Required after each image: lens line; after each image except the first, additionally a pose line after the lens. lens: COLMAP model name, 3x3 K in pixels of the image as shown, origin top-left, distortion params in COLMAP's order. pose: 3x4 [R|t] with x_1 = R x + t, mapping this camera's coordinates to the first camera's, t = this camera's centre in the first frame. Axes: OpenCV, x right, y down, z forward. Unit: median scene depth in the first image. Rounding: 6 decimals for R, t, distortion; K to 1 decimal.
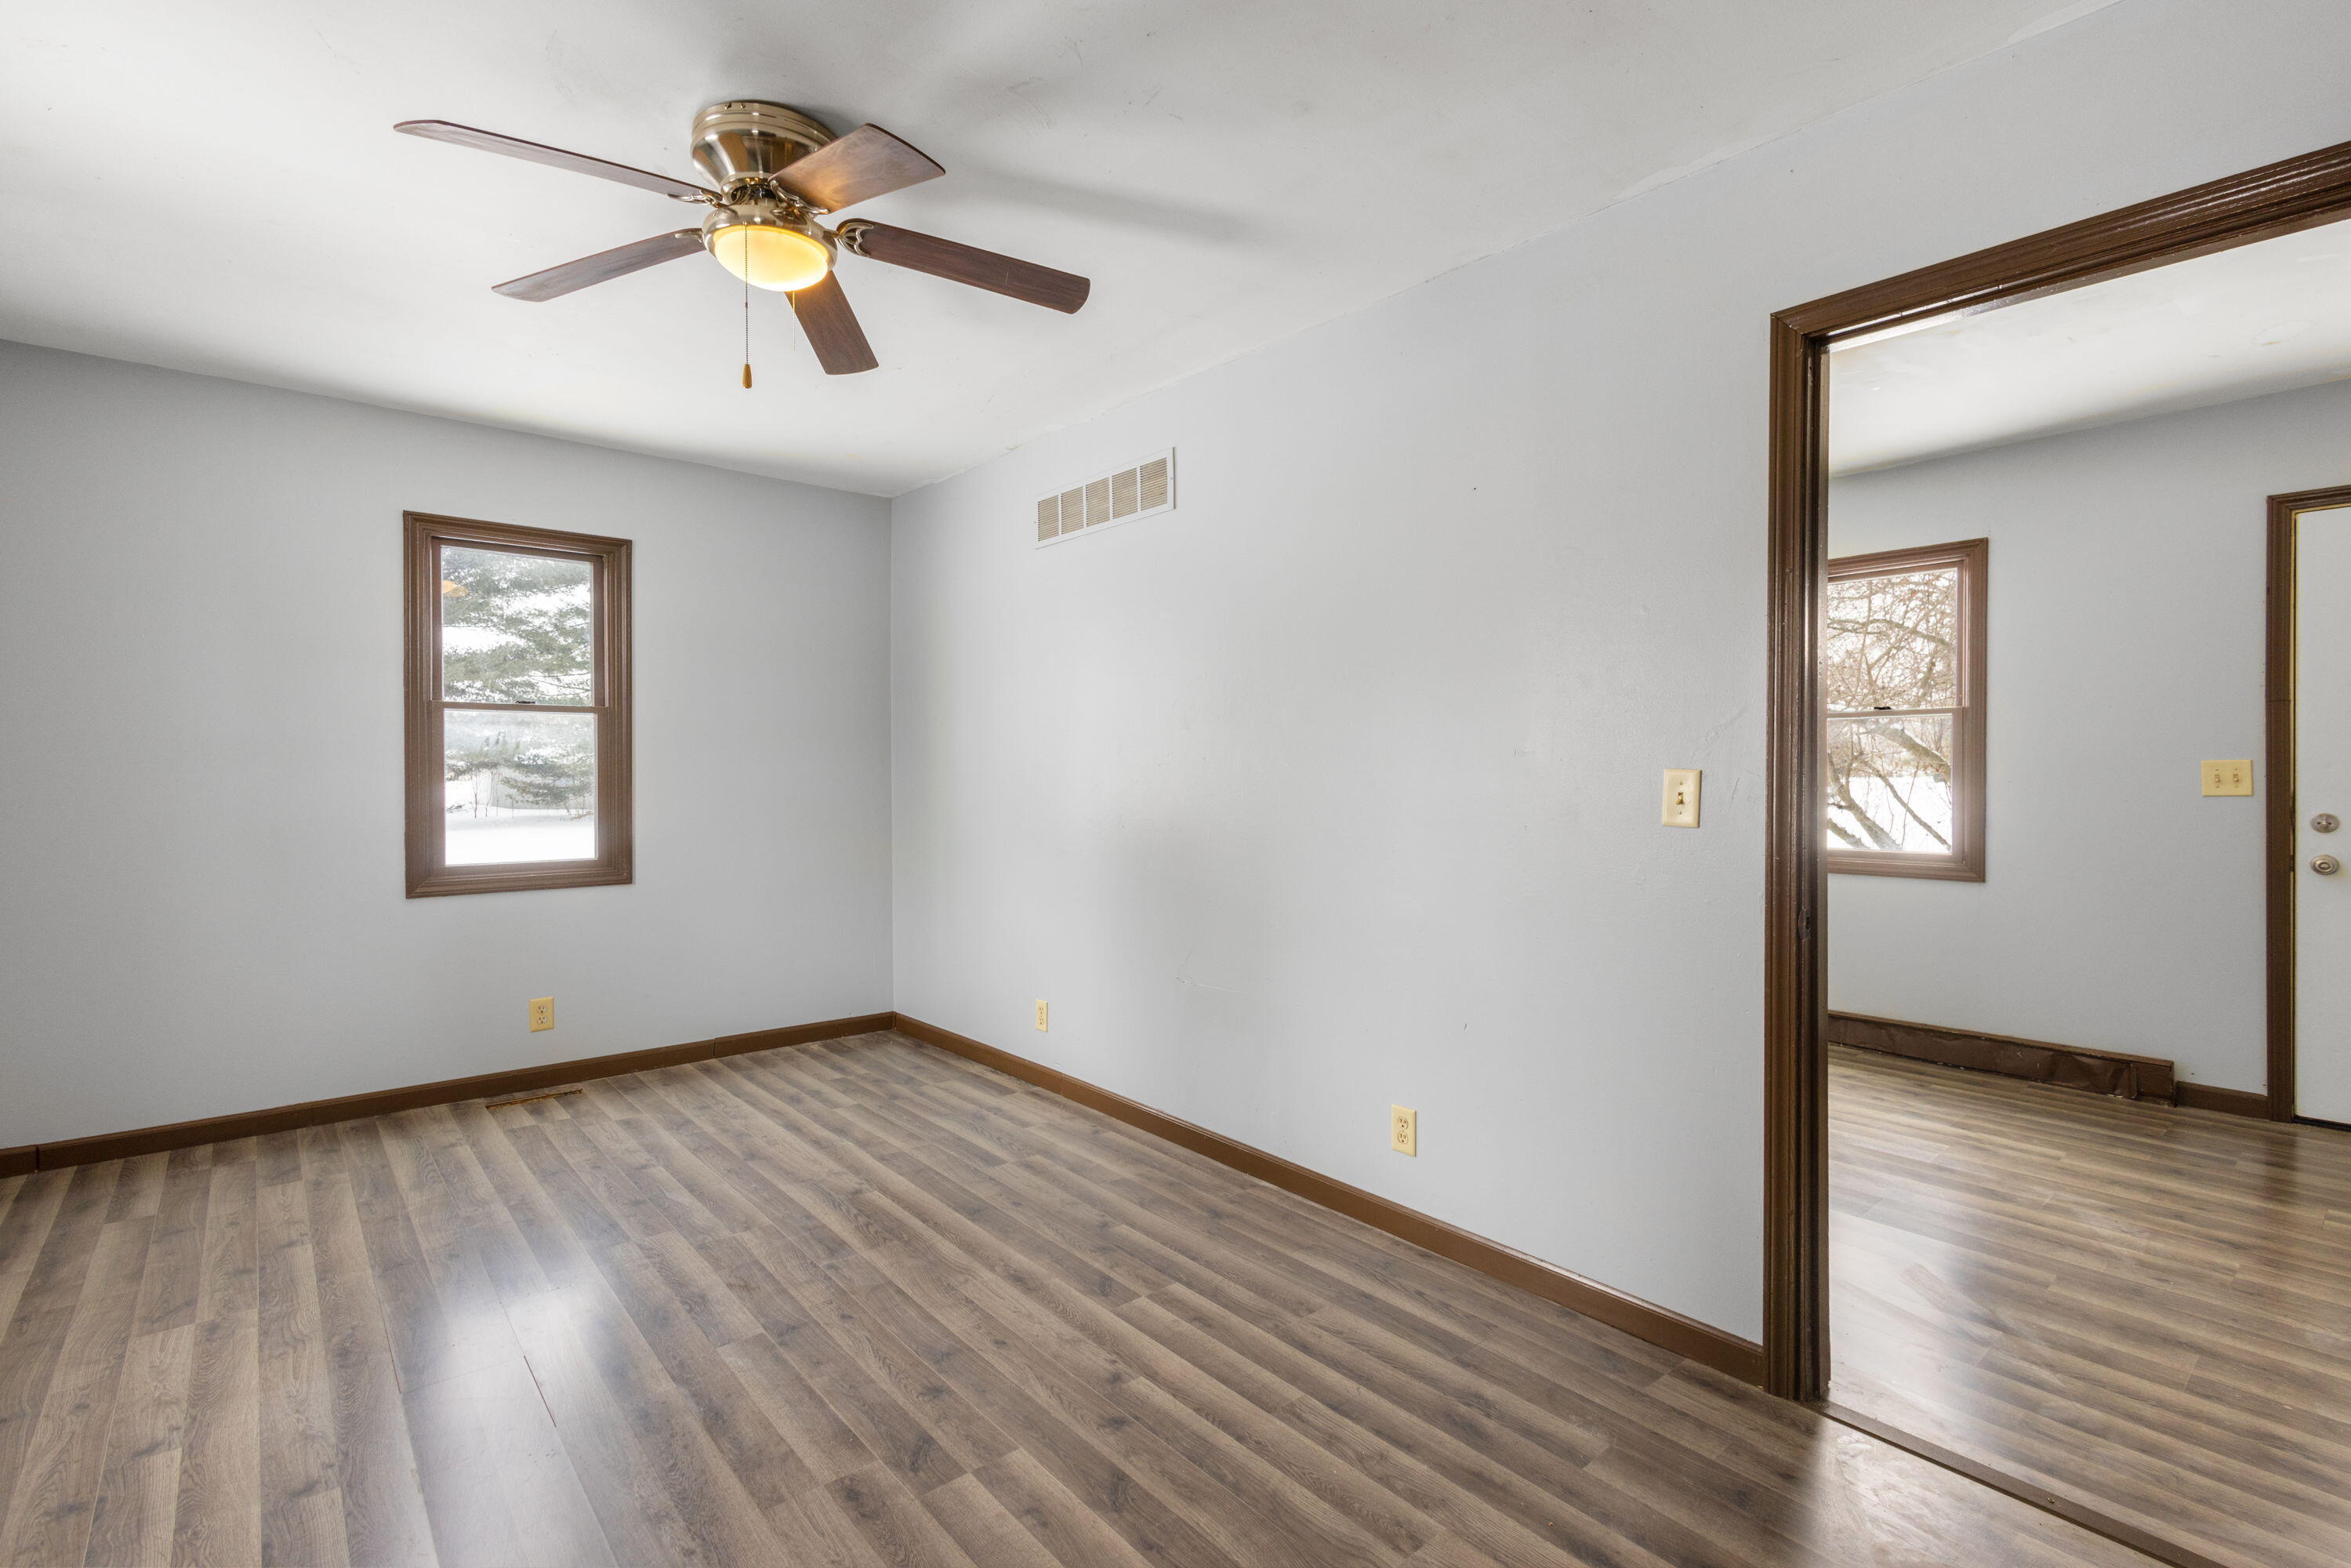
lens RADIAL K [[1092.6, 0, 1184.9], [0, 1092.6, 777.5], [0, 0, 1]] dist [0.009065, 0.000933]
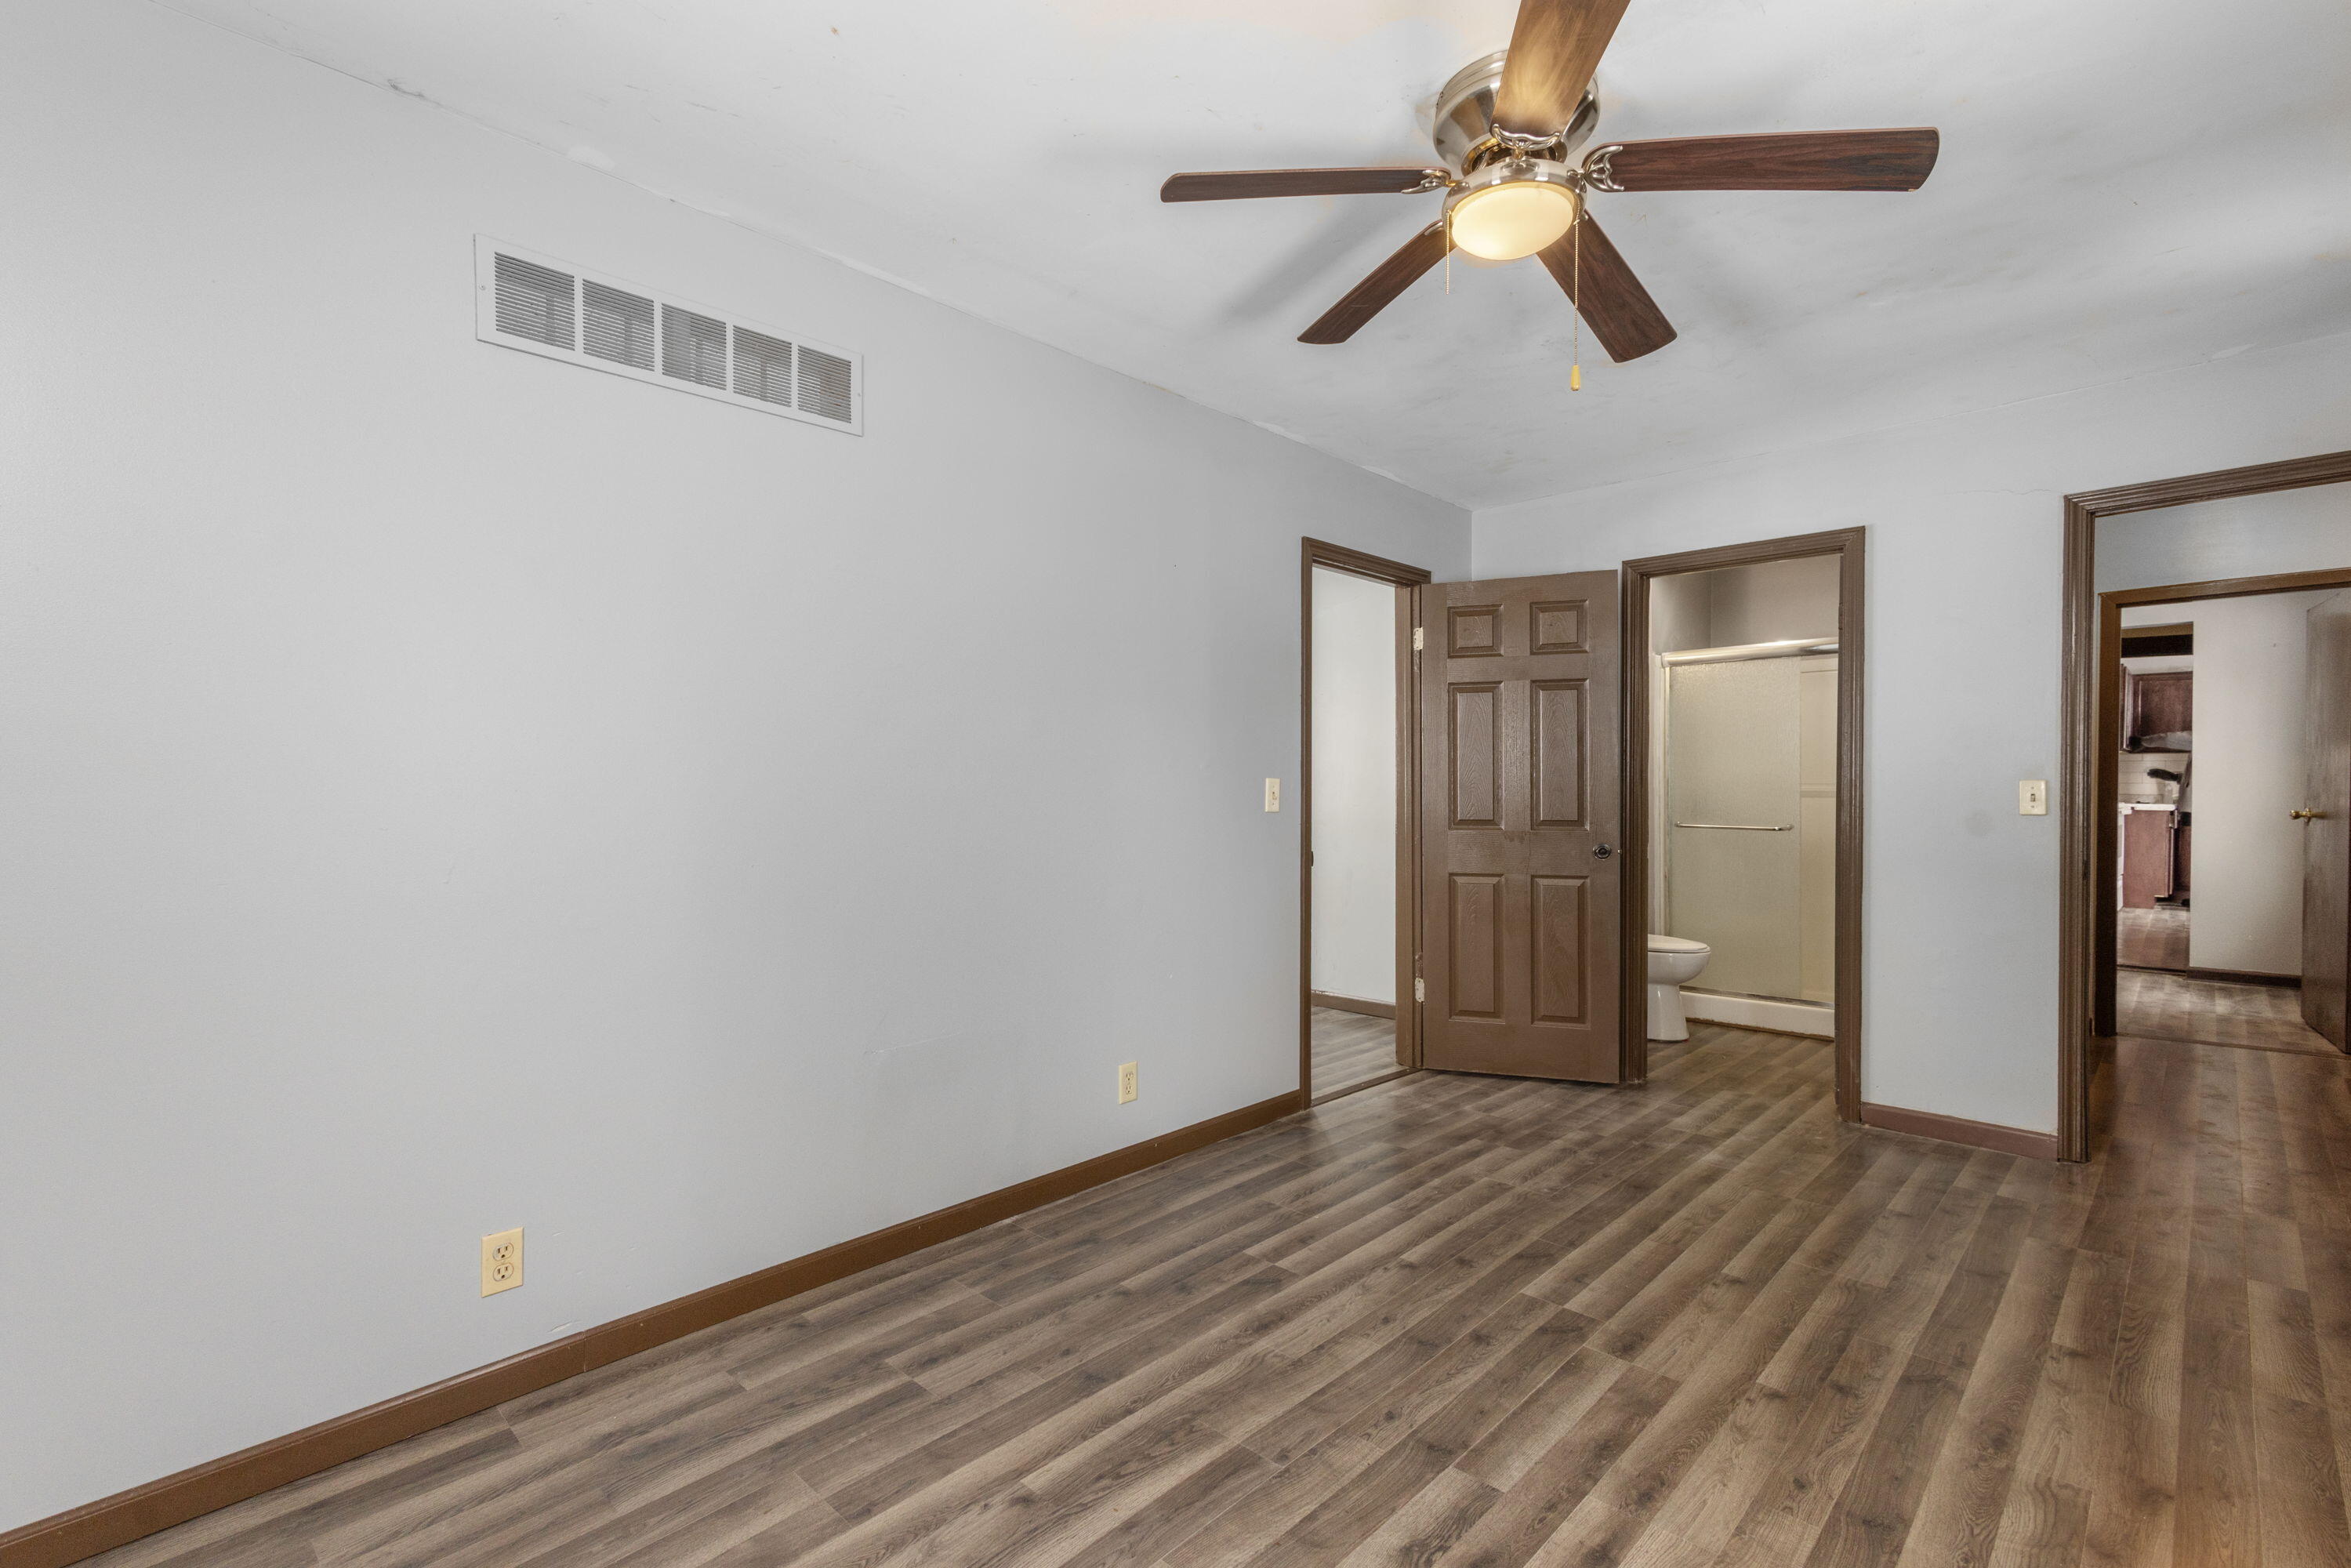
lens RADIAL K [[1092.6, 0, 1165.8], [0, 1092.6, 786.0], [0, 0, 1]] dist [0.009065, 0.000933]
pose [[-0.110359, -0.009705, 0.993844, -1.122783], [0.006665, 0.999923, 0.010504, -0.013562], [-0.993869, 0.007783, -0.110286, 1.245198]]
